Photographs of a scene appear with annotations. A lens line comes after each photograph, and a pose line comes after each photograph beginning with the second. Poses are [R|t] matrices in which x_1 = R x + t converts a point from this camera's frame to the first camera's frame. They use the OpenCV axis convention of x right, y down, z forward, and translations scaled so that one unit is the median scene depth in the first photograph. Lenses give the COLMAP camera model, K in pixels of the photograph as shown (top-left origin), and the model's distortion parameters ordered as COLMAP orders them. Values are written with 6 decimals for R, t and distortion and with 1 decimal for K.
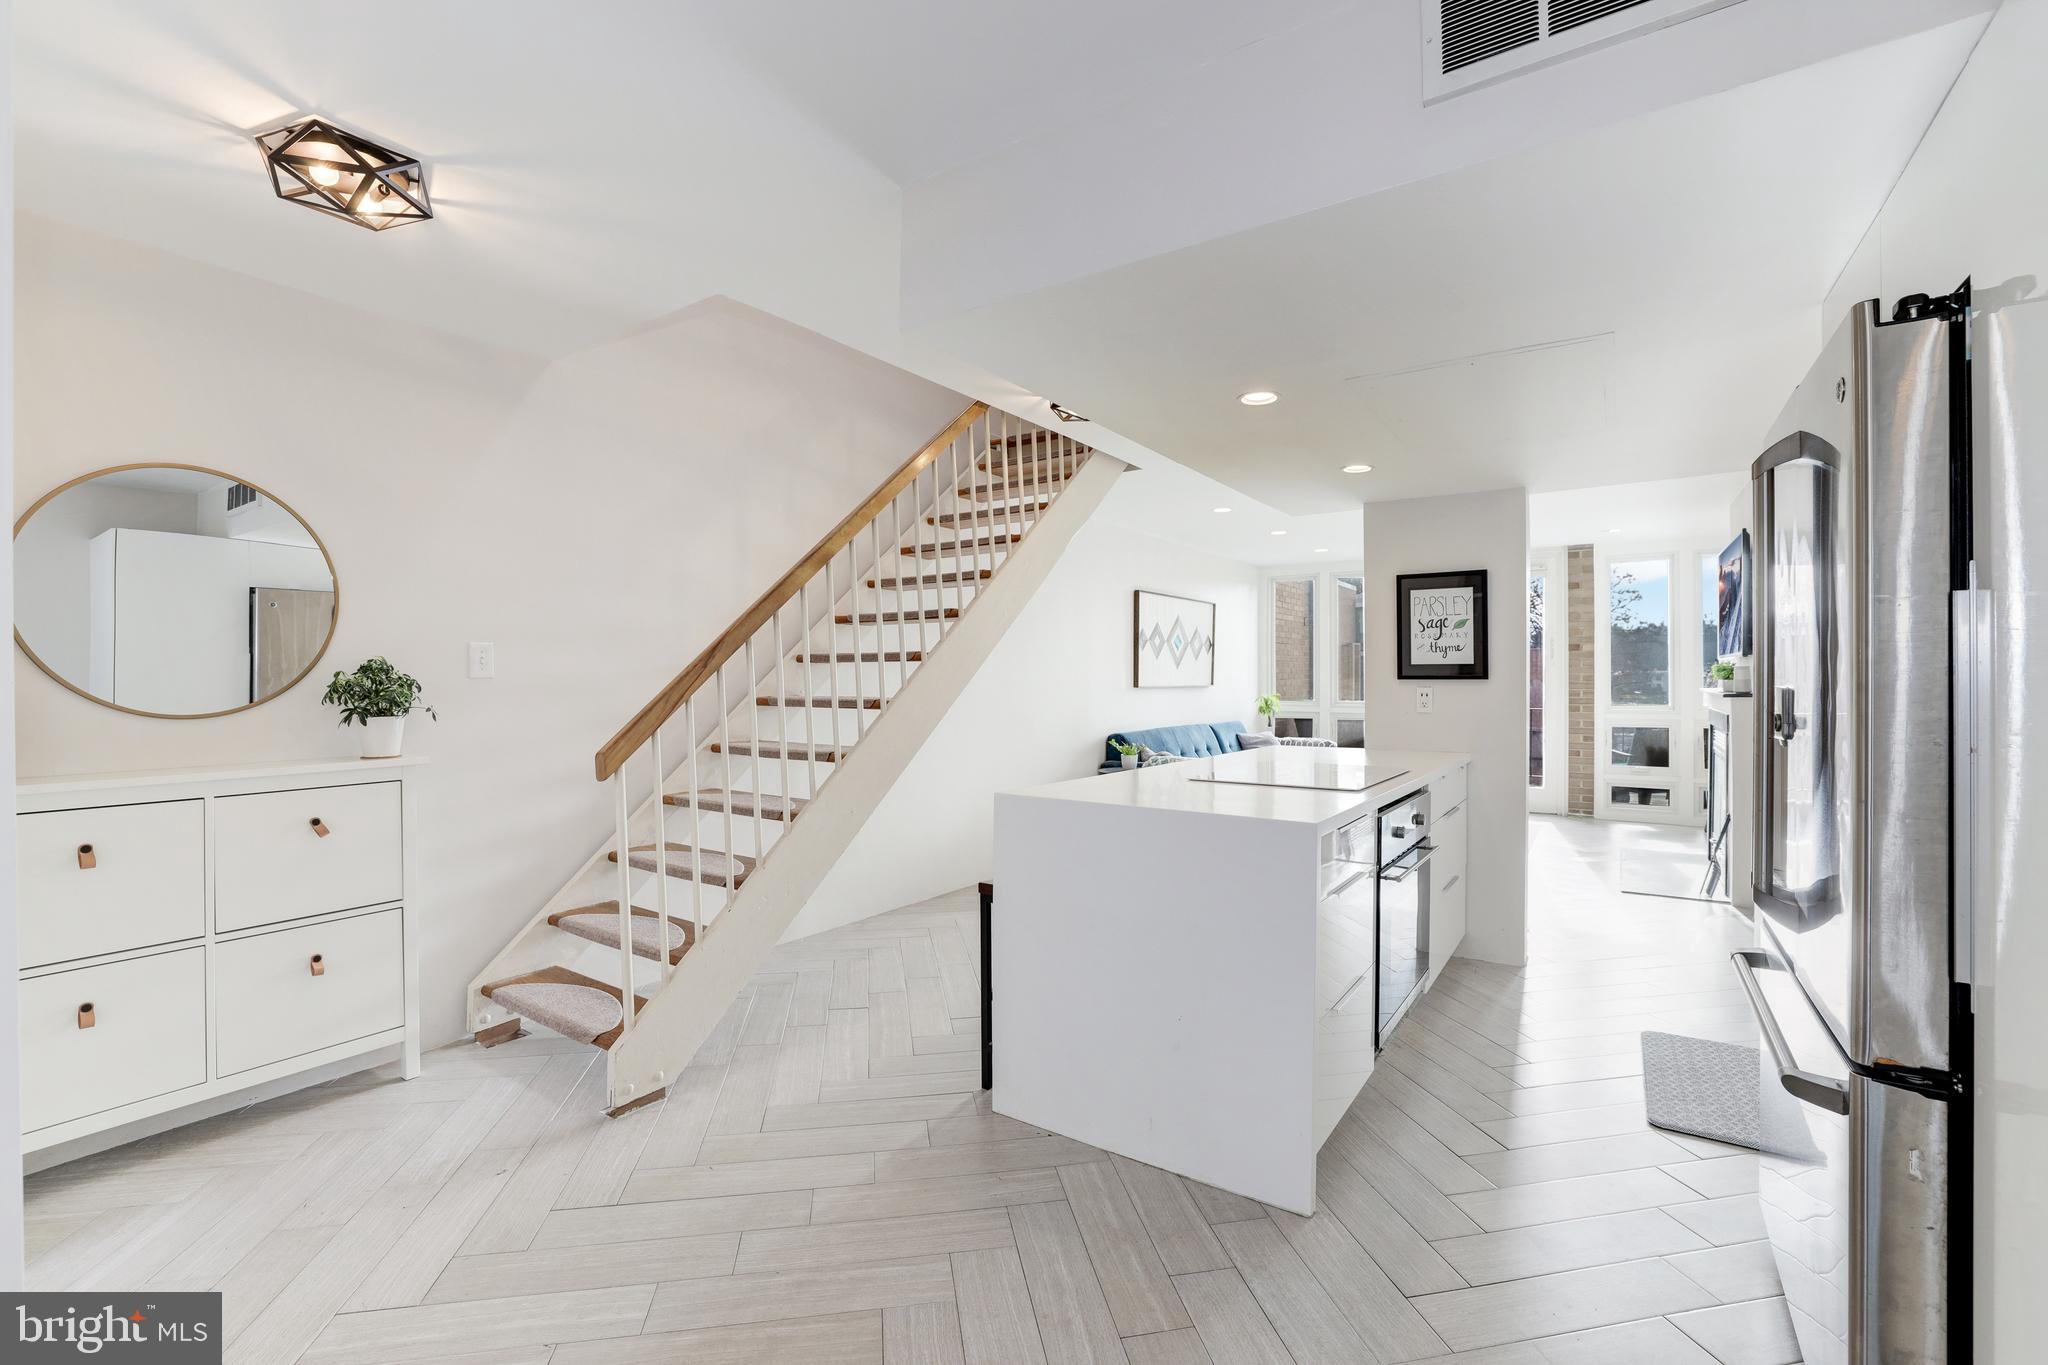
lens RADIAL K [[880.3, 0, 1030.3], [0, 880.3, 676.8], [0, 0, 1]] dist [-0.040158, 0.012597]
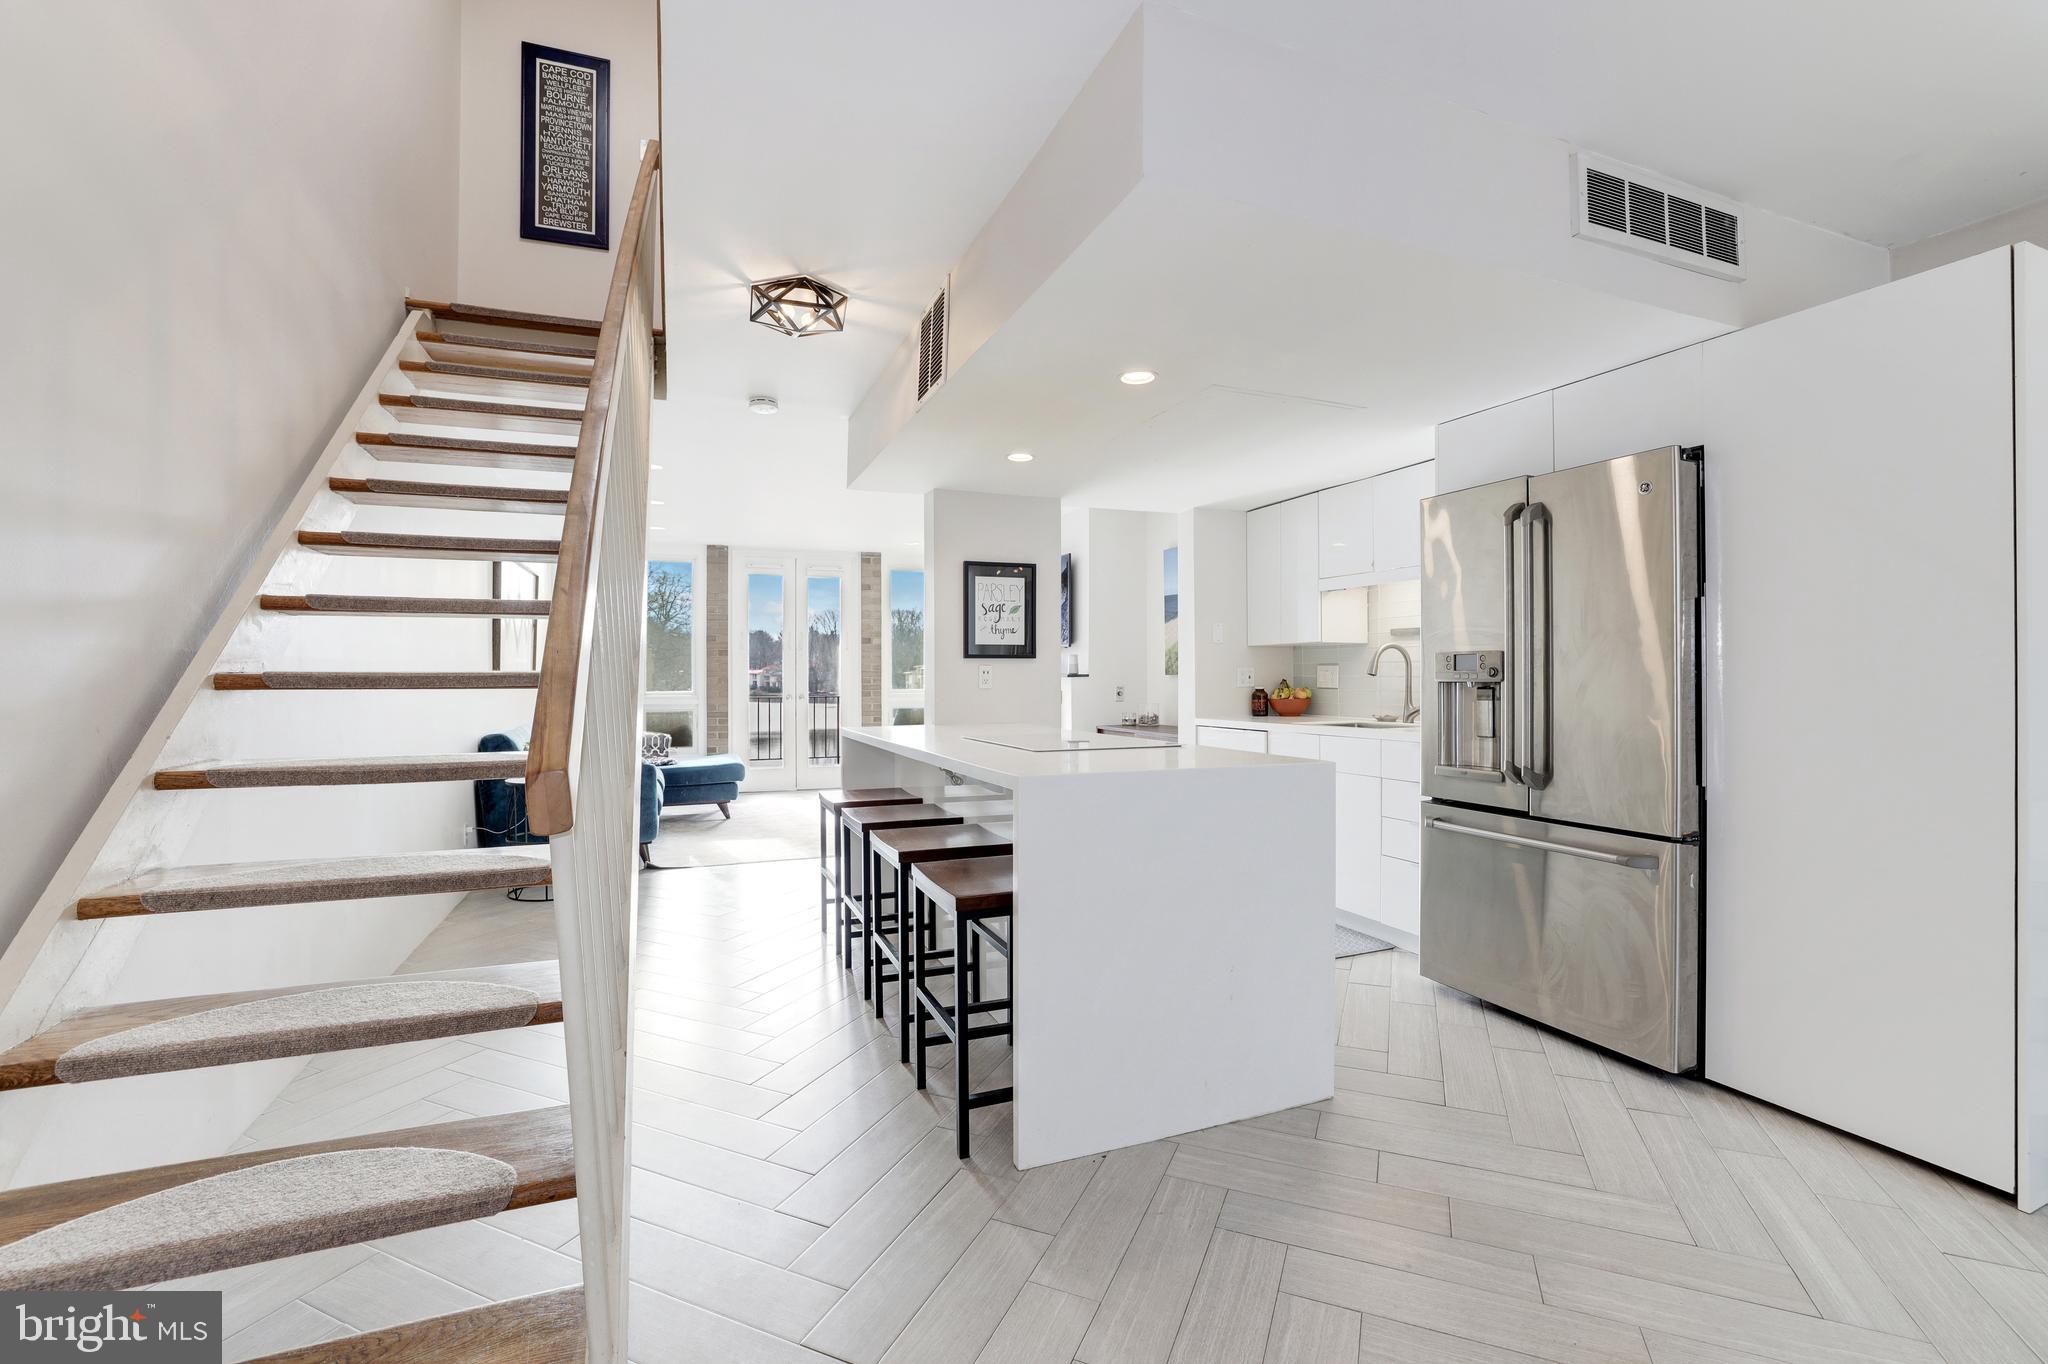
lens RADIAL K [[880.3, 0, 1024.8], [0, 880.3, 675.5], [0, 0, 1]] dist [-0.040158, 0.012597]
pose [[0.553304, -0.000824, 0.832979, -0.442520], [0.001488, 0.999999, 0.000001, 0.024576], [-0.832978, 0.001239, 0.553305, 0.343913]]
